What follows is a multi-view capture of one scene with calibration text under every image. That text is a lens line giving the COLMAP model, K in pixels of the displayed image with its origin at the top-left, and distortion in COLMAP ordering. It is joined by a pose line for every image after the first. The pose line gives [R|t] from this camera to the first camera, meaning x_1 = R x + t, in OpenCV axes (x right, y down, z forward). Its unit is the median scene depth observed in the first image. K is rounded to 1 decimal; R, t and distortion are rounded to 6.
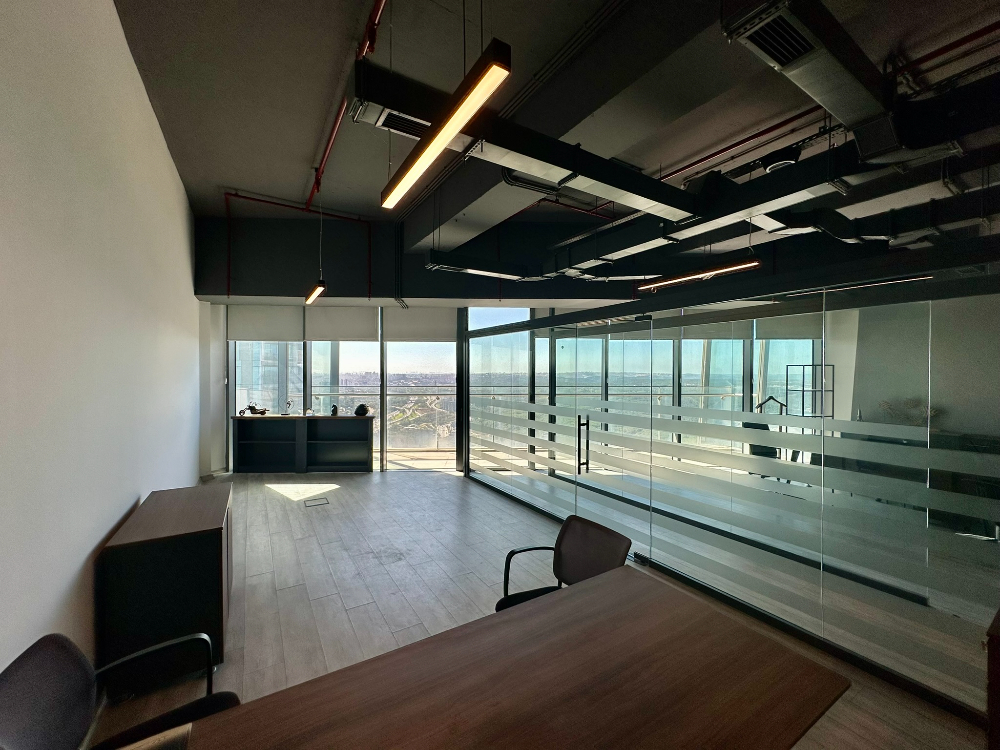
lens RADIAL K [[400.0, 0, 497.3], [0, 400.0, 373.2], [0, 0, 1]] dist [0.000284, 0.000278]
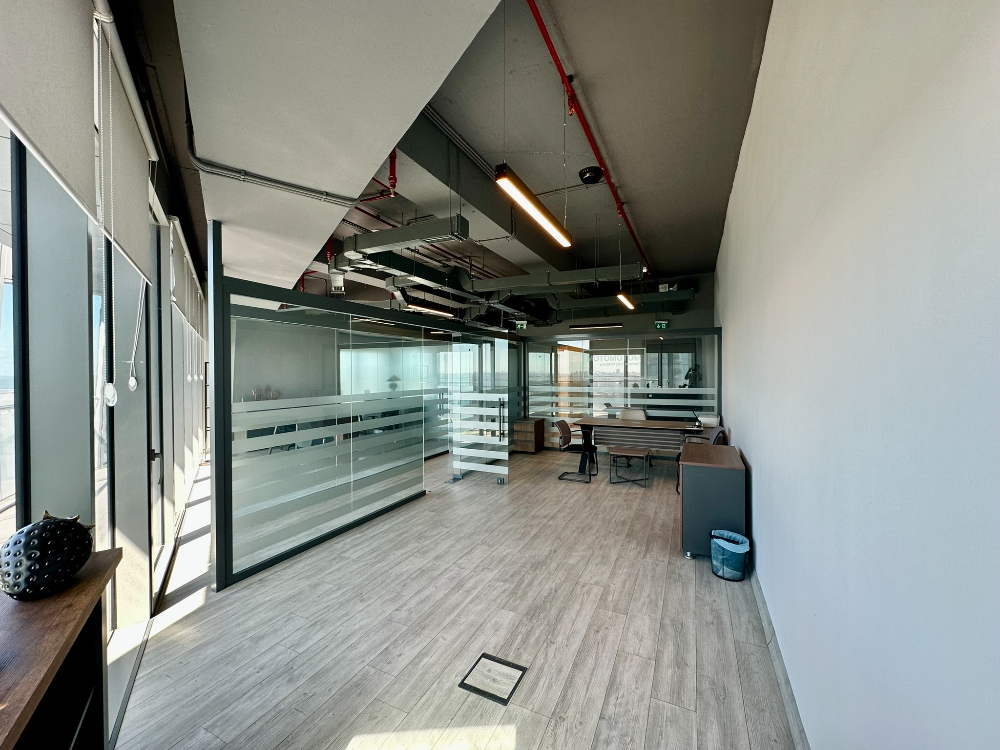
lens RADIAL K [[400.0, 0, 499.6], [0, 400.0, 374.3], [0, 0, 1]] dist [0.000284, 0.000278]
pose [[-0.535456, -0.002866, 0.844558, -0.656714], [0.010687, 0.999891, 0.010169, 0.007663], [-0.844495, 0.014470, -0.535368, 0.993447]]
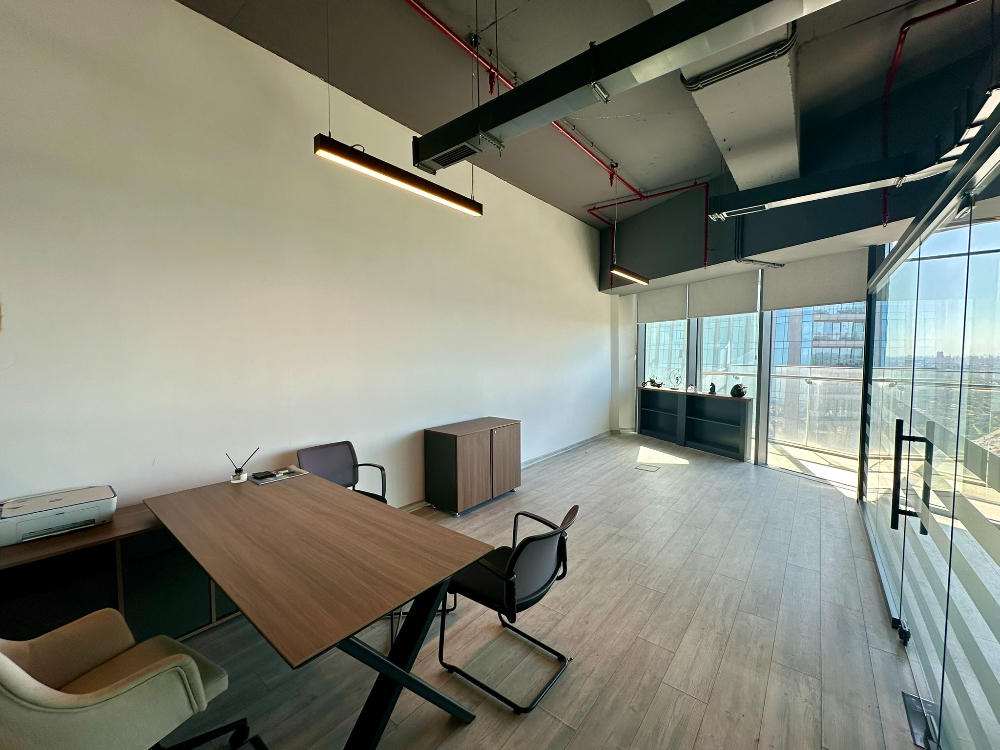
lens RADIAL K [[400.0, 0, 500.4], [0, 400.0, 374.8], [0, 0, 1]] dist [0.000284, 0.000278]
pose [[0.340017, 0.048380, -0.939174, 0.345614], [-0.003566, 0.998735, 0.050158, 0.013498], [0.940413, -0.013705, 0.339759, 0.212305]]
